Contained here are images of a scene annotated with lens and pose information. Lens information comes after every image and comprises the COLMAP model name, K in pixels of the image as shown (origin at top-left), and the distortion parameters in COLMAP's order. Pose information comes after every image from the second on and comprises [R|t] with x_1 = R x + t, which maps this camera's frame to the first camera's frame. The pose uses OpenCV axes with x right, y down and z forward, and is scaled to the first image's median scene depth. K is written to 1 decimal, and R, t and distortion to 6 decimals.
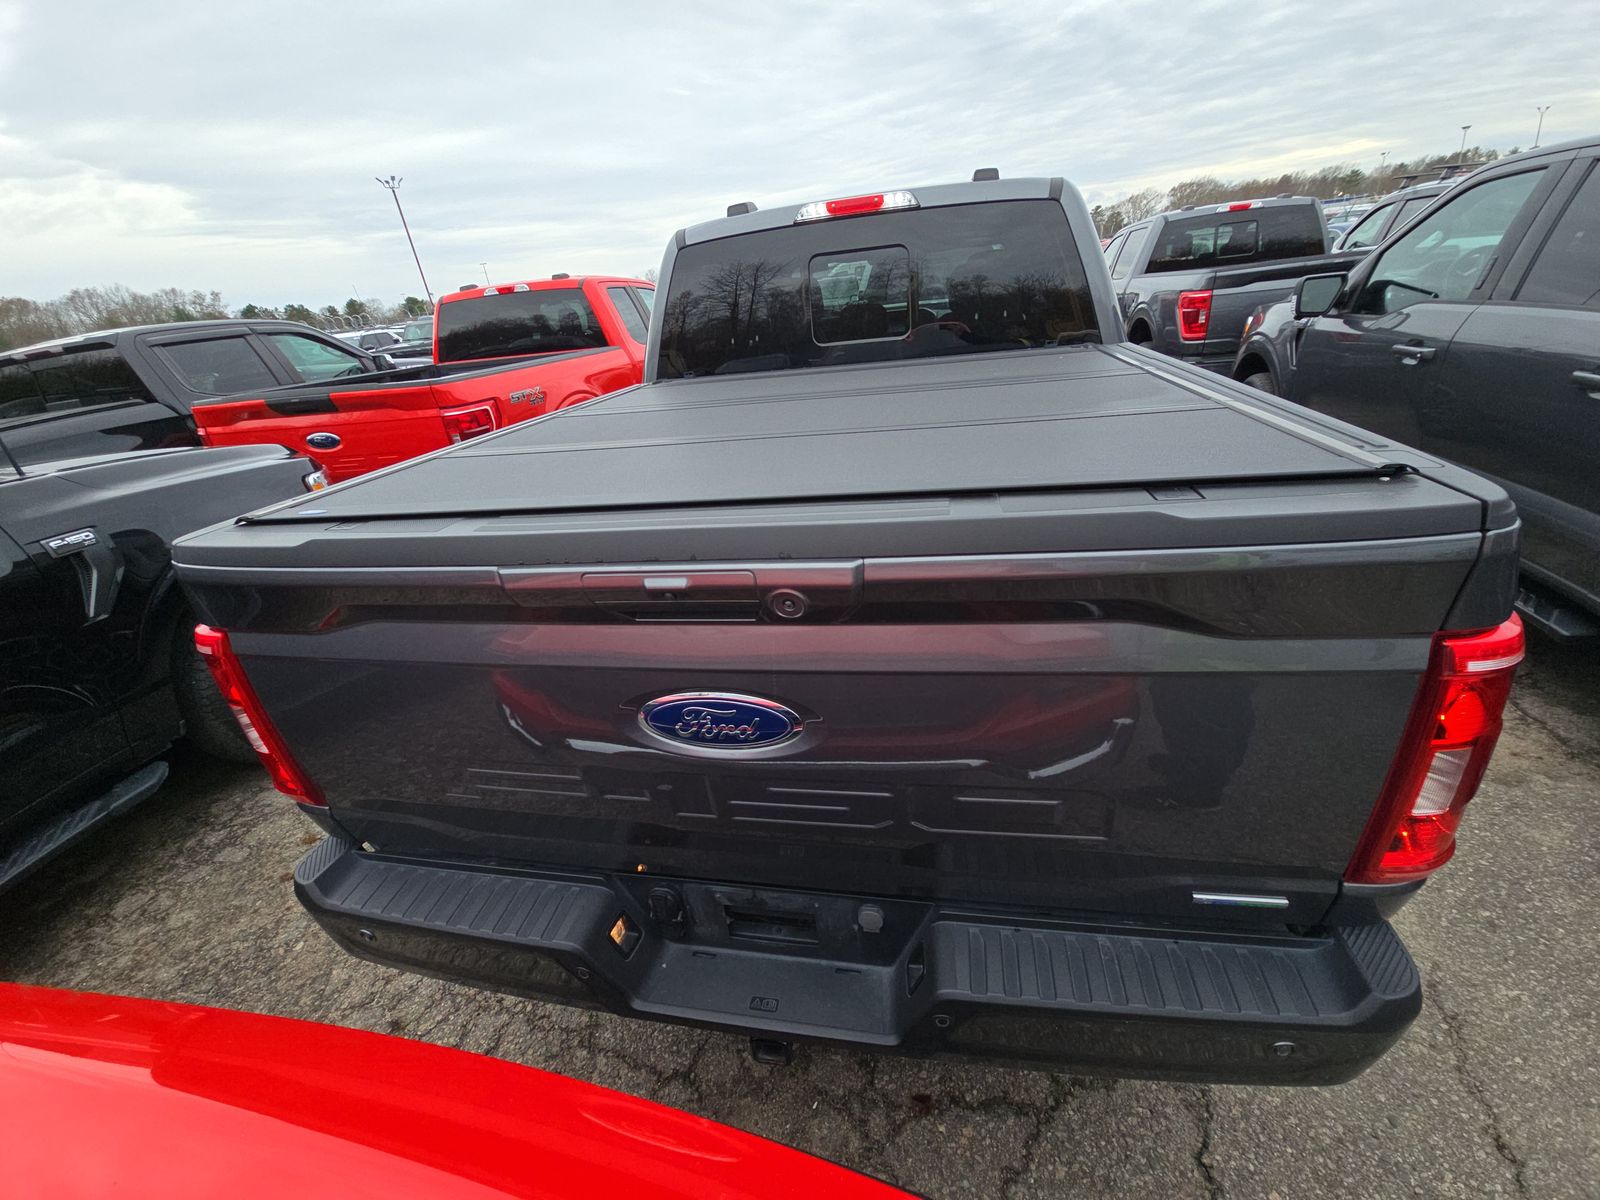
lens RADIAL K [[636.3, 0, 810.3], [0, 636.3, 607.3], [0, 0, 1]] dist [0.048773, -0.027479]
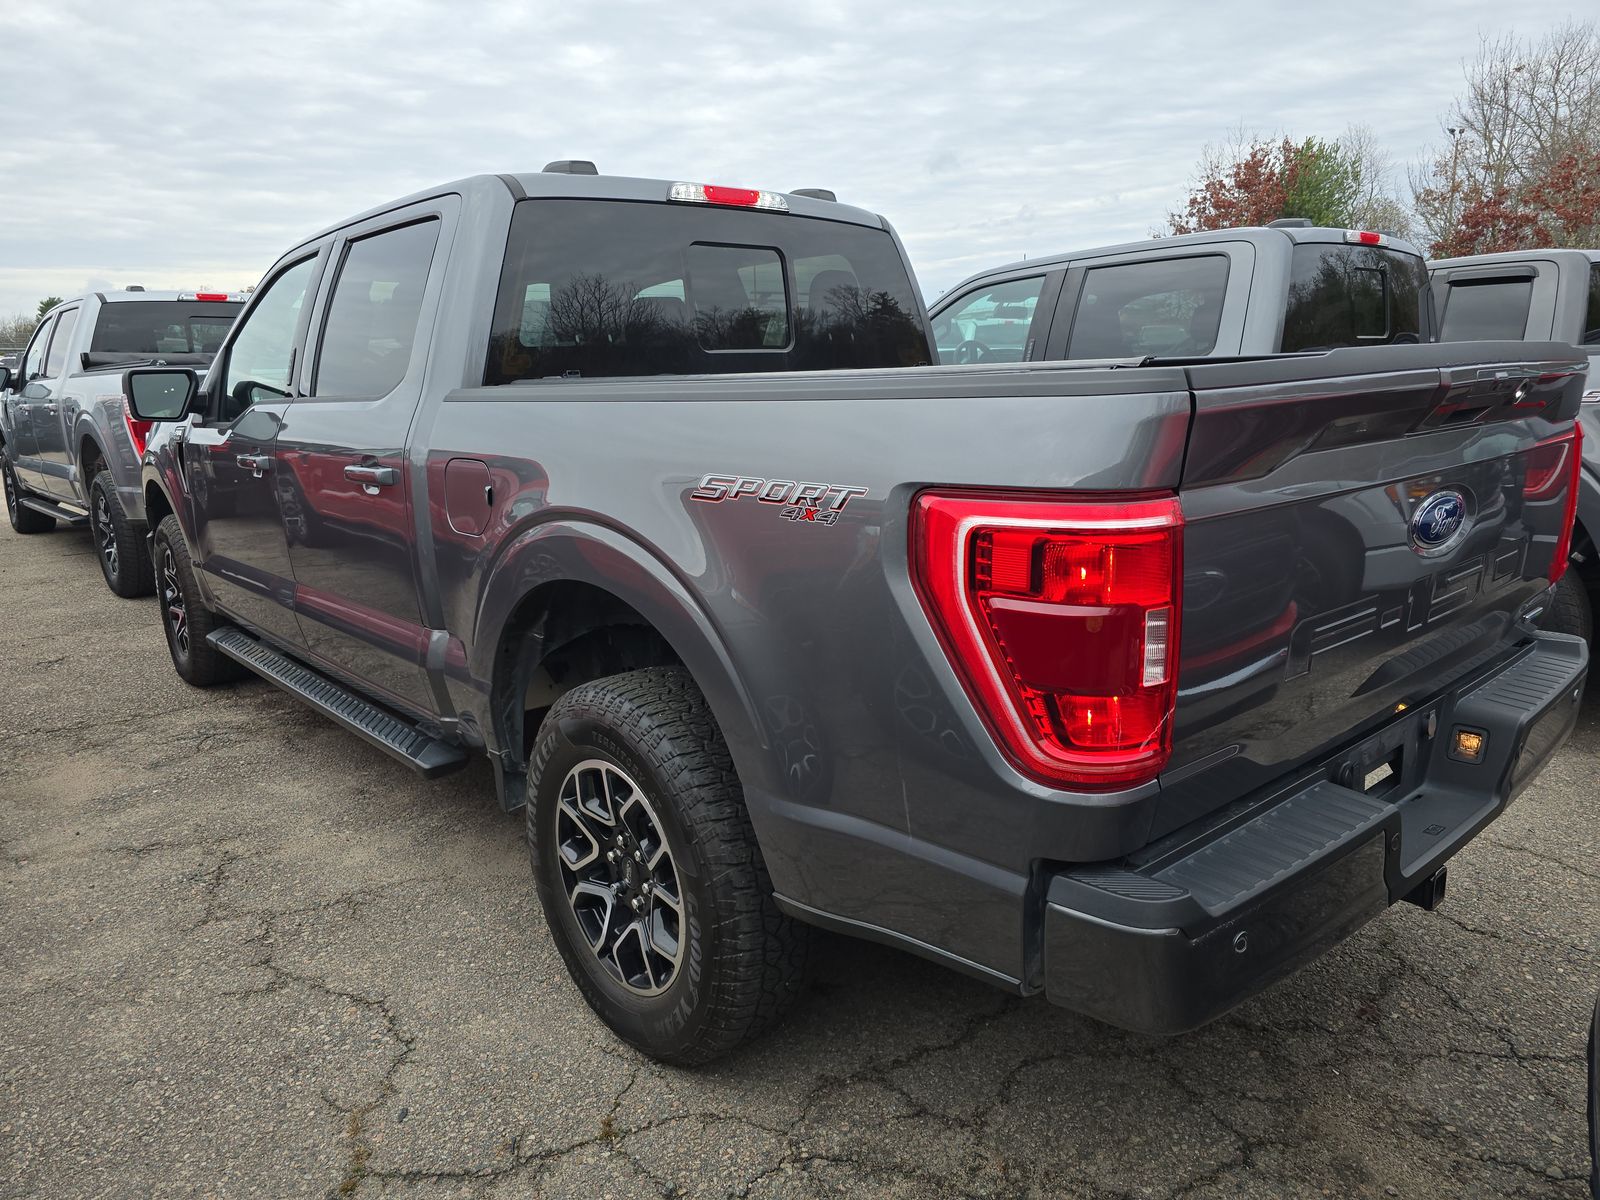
lens RADIAL K [[1096.6, 0, 800.0], [0, 1096.6, 600.0], [0, 0, 1]] dist [0.005645, 0.000847]
pose [[0.610774, -0.086277, 0.787091, -0.922966], [0.317992, 0.937088, -0.144039, 0.084135], [-0.725146, 0.338264, 0.599784, 0.239924]]
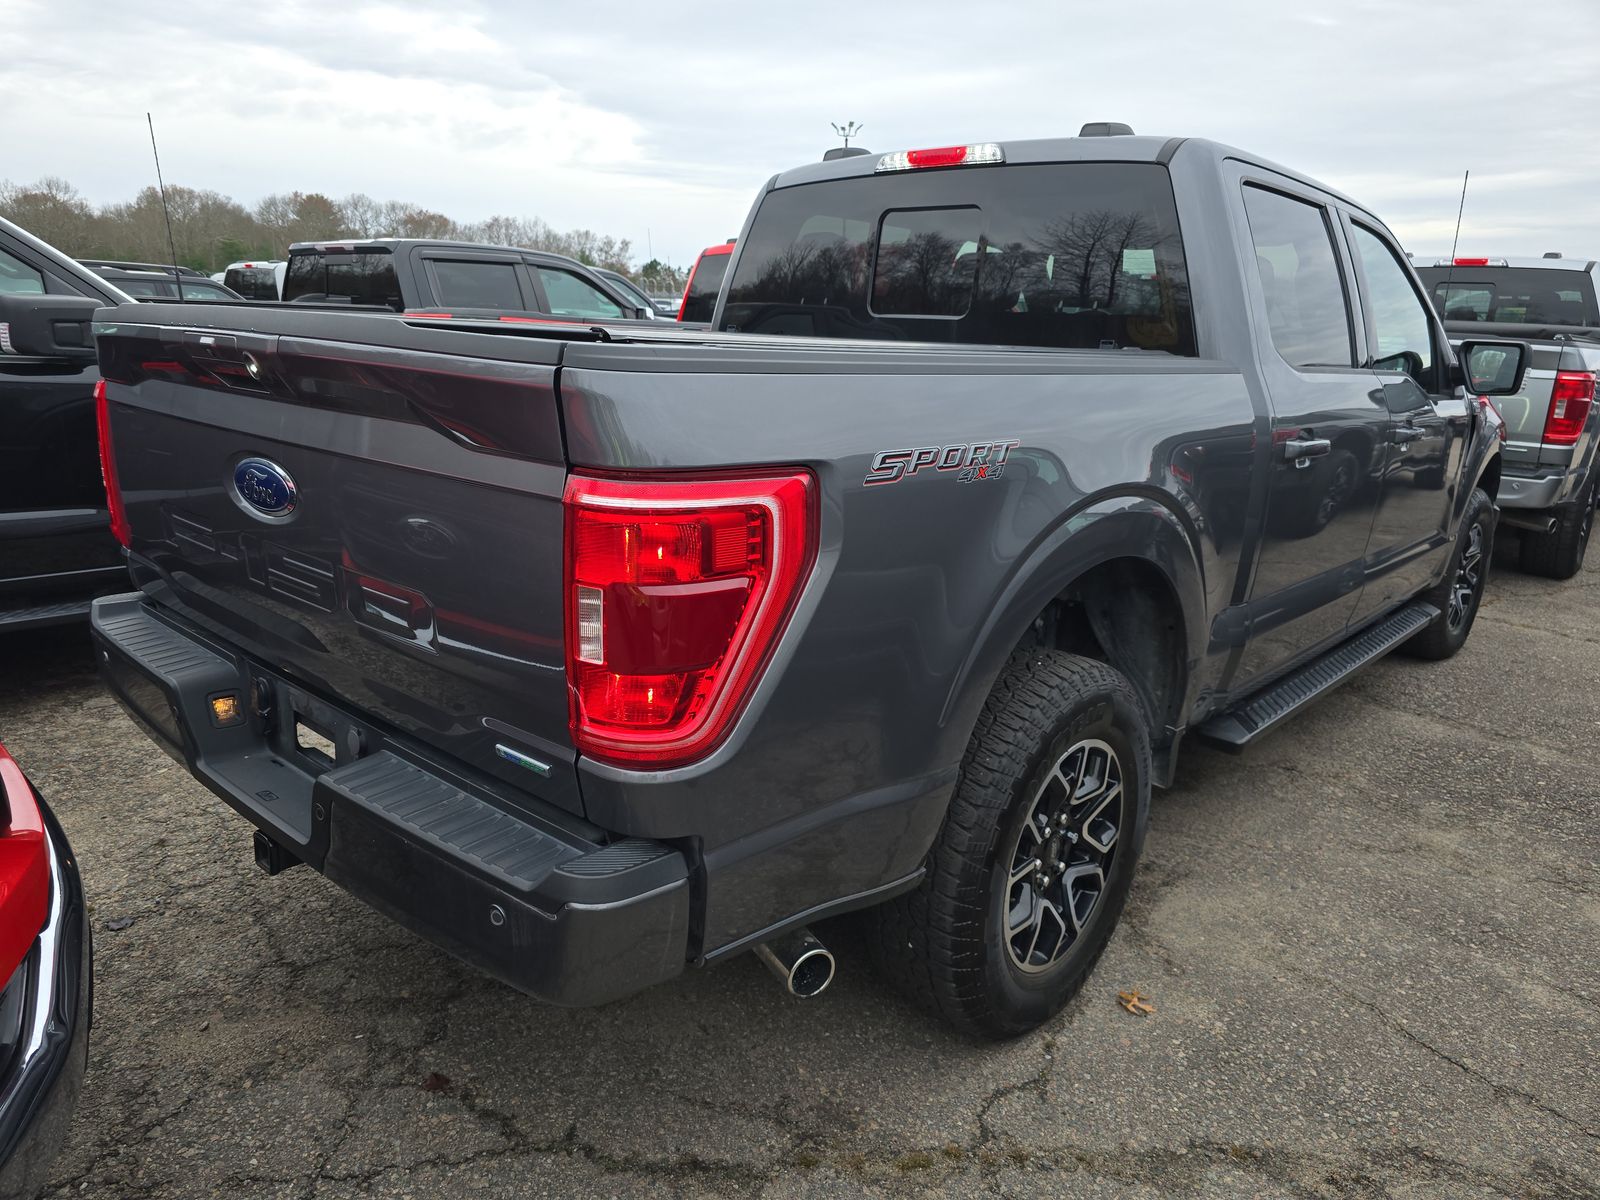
lens RADIAL K [[1076.4, 0, 800.0], [0, 1076.4, 600.0], [0, 0, 1]] dist [0.110866, -0.118225]
pose [[0.847437, 0.250501, -0.468081, 0.637538], [-0.332661, 0.937681, -0.100452, 0.089169], [0.413747, 0.240839, 0.877958, -0.135115]]
